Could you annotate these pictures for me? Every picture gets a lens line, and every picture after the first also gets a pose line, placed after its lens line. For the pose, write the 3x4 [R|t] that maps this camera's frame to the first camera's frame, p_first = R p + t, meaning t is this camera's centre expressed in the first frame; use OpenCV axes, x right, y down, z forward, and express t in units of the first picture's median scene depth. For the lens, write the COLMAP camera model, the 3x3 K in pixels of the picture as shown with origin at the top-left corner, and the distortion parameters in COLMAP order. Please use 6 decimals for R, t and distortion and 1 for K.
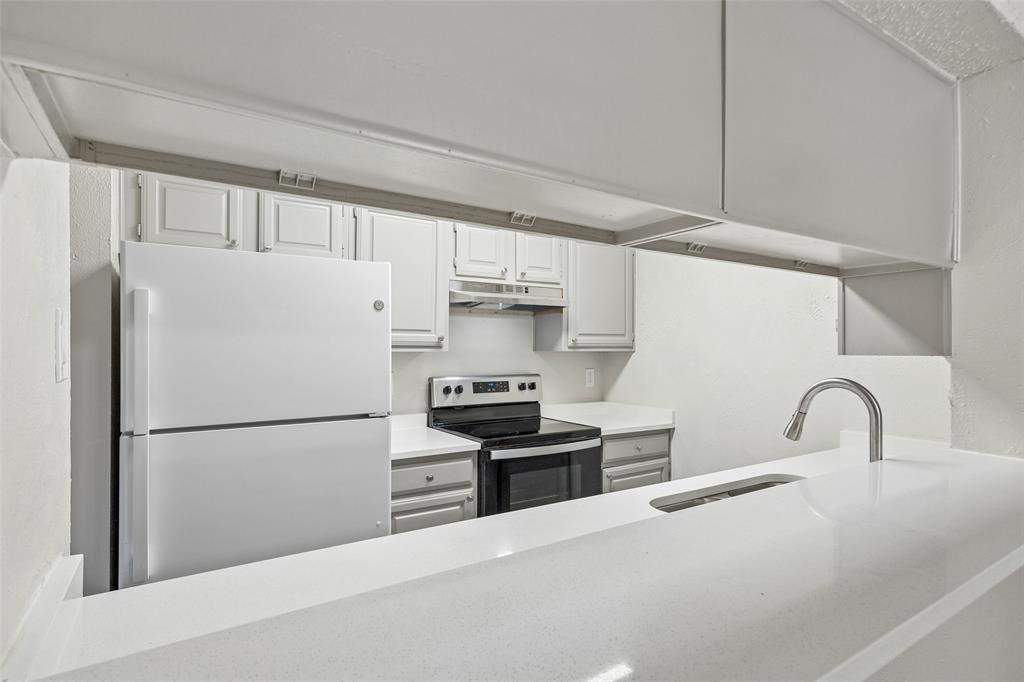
lens RADIAL K [[529.2, 0, 512.0], [0, 529.2, 341.0], [0, 0, 1]] dist [-0.002122, -0.000644]
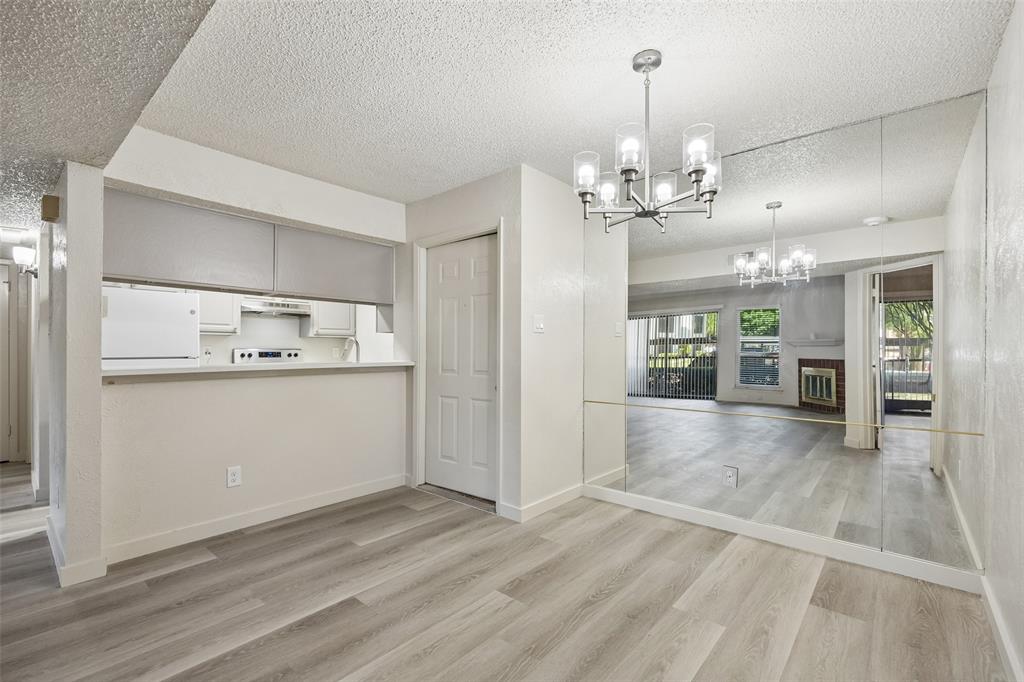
lens RADIAL K [[452.8, 0, 509.9], [0, 452.8, 348.8], [0, 0, 1]] dist [-0.001292, 0.001340]
pose [[0.961419, 0.000069, 0.275088, 0.550398], [-0.001954, 0.999976, 0.006576, 0.081802], [-0.275081, -0.006860, 0.961397, -1.337566]]
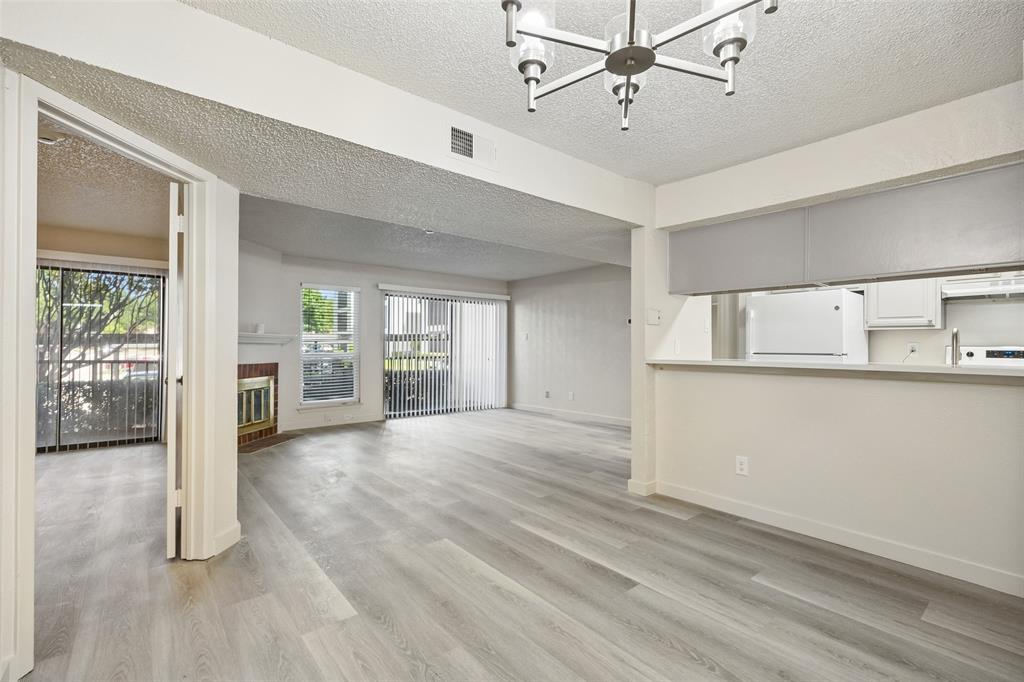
lens RADIAL K [[452.8, 0, 509.9], [0, 452.8, 348.8], [0, 0, 1]] dist [-0.001292, 0.001340]
pose [[0.113595, 0.007024, -0.993502, 1.532251], [0.005643, 0.999954, 0.007714, 0.086843], [0.993511, -0.006482, 0.113550, -0.665410]]
